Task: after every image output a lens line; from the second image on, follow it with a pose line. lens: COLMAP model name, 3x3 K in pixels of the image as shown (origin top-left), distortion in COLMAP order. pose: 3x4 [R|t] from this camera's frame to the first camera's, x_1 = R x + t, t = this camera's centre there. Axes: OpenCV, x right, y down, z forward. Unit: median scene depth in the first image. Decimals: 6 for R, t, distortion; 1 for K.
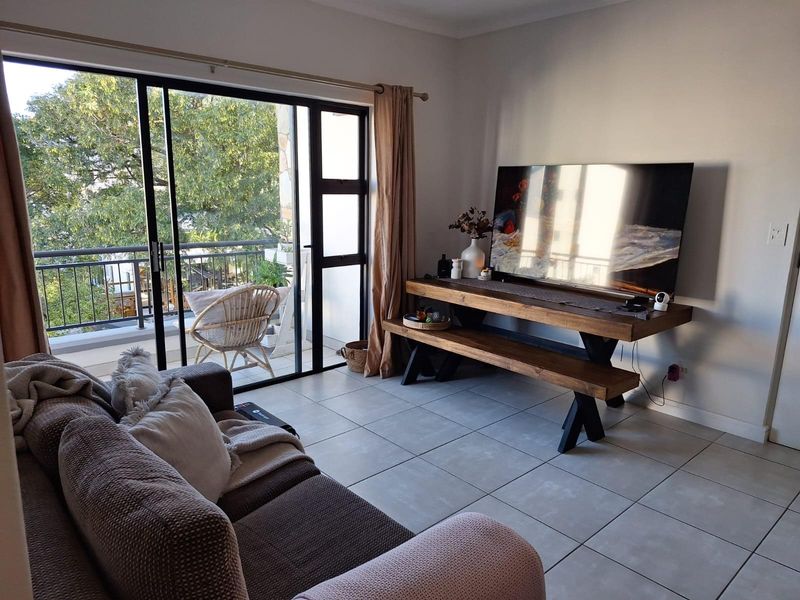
lens RADIAL K [[550.0, 0, 400.0], [0, 550.0, 300.0], [0, 0, 1]] dist [0.126450, -0.167073]
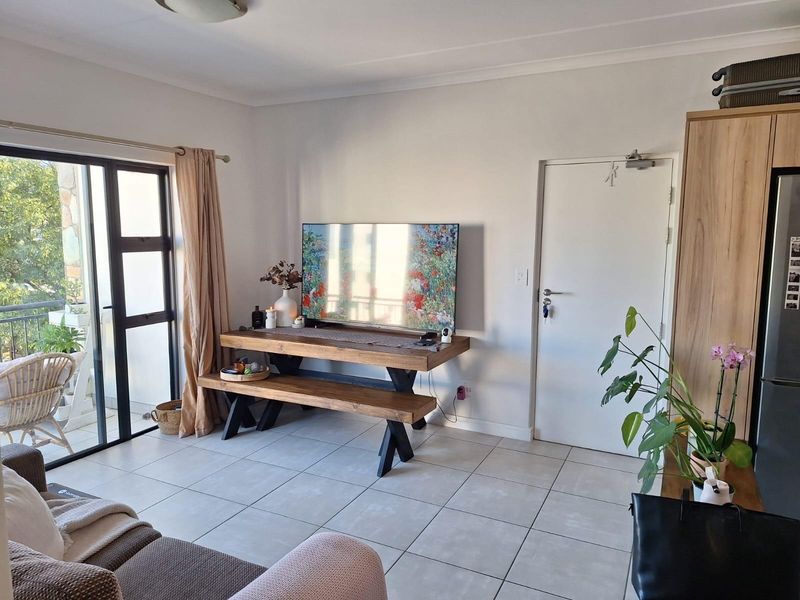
lens RADIAL K [[550.0, 0, 400.0], [0, 550.0, 300.0], [0, 0, 1]] dist [0.126450, -0.167073]
pose [[0.934509, -0.060933, 0.350685, -0.036625], [0.087088, 0.994435, -0.059285, -0.009296], [-0.345121, 0.085943, 0.934615, -0.075400]]
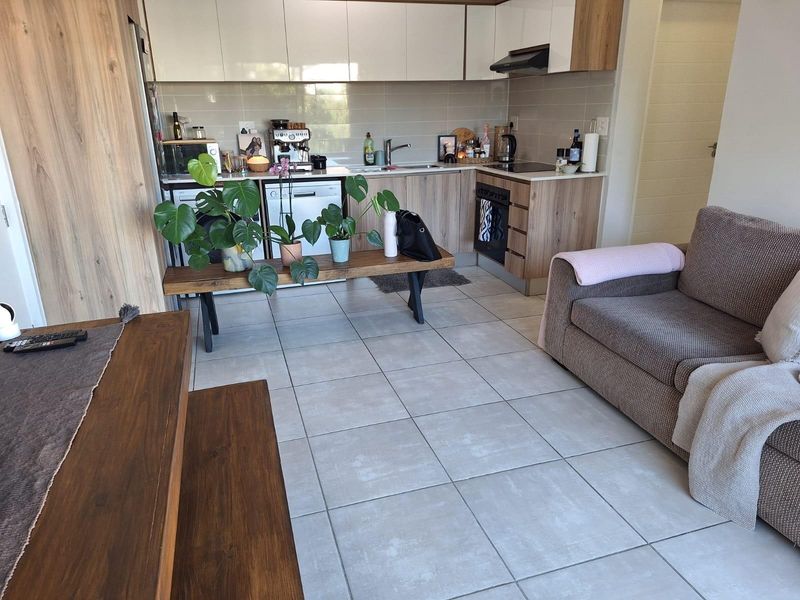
lens RADIAL K [[550.0, 0, 400.0], [0, 550.0, 300.0], [0, 0, 1]] dist [0.126450, -0.167073]
pose [[-0.908634, -0.143331, 0.392224, -0.032972], [0.081314, 0.860545, 0.502843, -0.193759], [-0.409599, 0.488794, -0.770266, 1.037034]]
